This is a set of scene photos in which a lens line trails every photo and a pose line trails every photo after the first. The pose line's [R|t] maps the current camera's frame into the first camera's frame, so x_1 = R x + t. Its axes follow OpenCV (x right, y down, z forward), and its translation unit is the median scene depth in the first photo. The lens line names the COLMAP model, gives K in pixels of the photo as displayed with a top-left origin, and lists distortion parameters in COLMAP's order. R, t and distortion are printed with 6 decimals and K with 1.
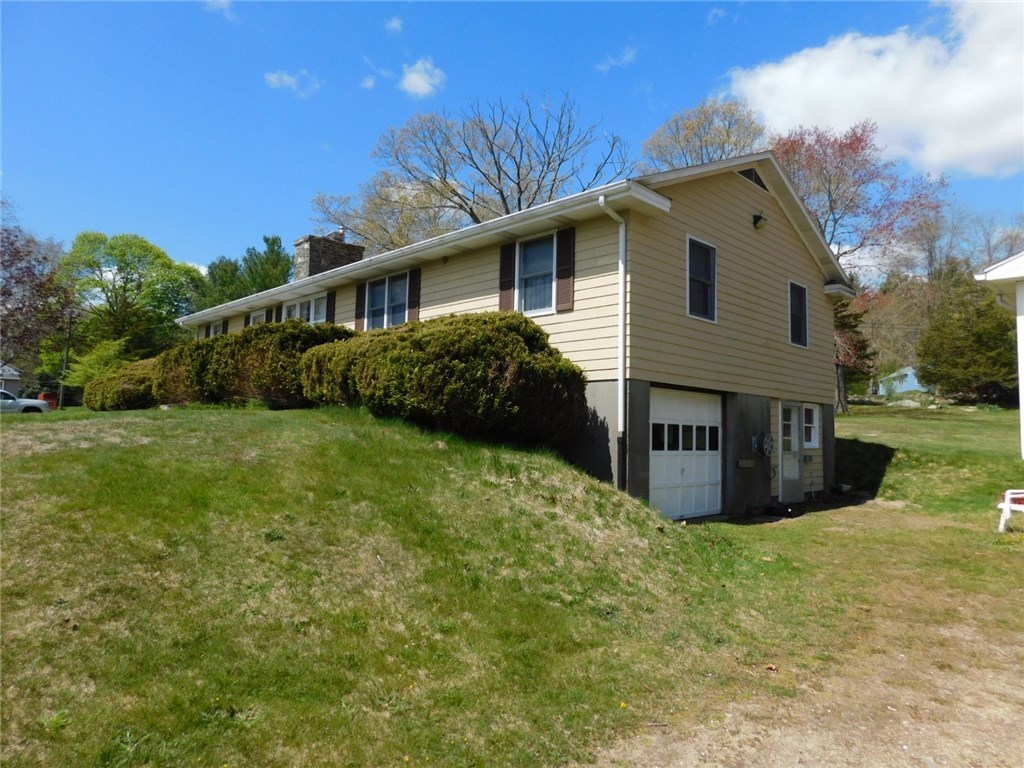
lens RADIAL K [[677.0, 0, 514.5], [0, 677.0, 386.7], [0, 0, 1]] dist [-0.062620, 0.045915]
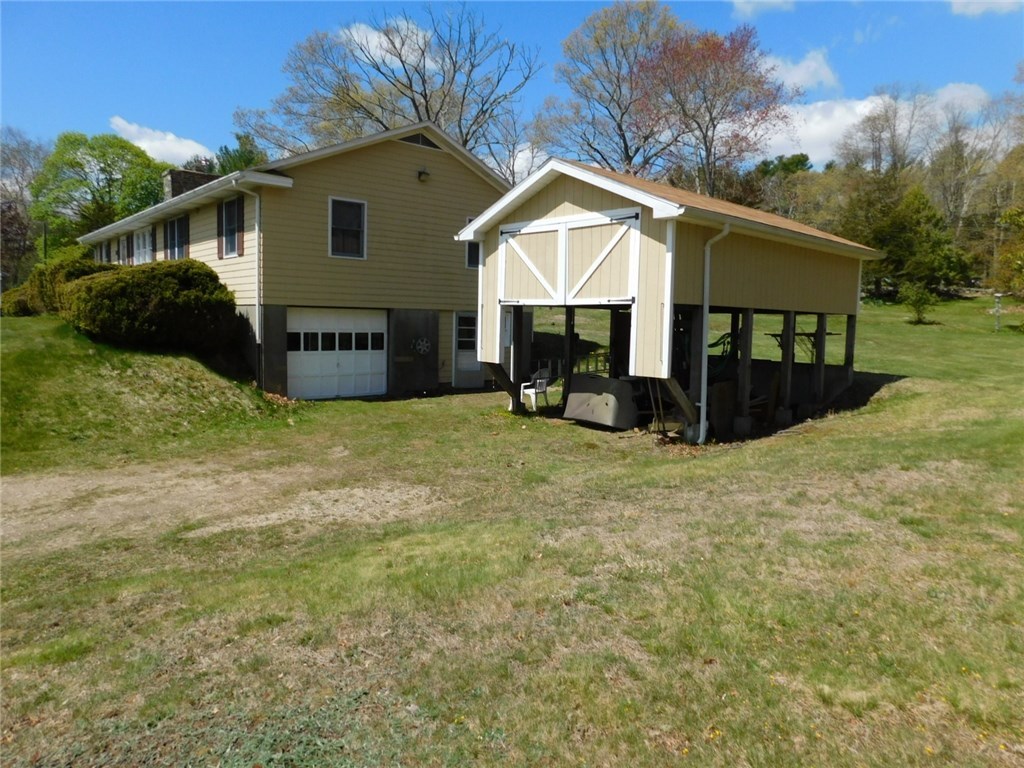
lens RADIAL K [[677.0, 0, 513.8], [0, 677.0, 383.1], [0, 0, 1]] dist [-0.062620, 0.045915]
pose [[0.999023, 0.002516, -0.044117, 0.672113], [0.004733, 0.986543, 0.163432, -0.068024], [0.043934, -0.163481, 0.985568, -0.402351]]
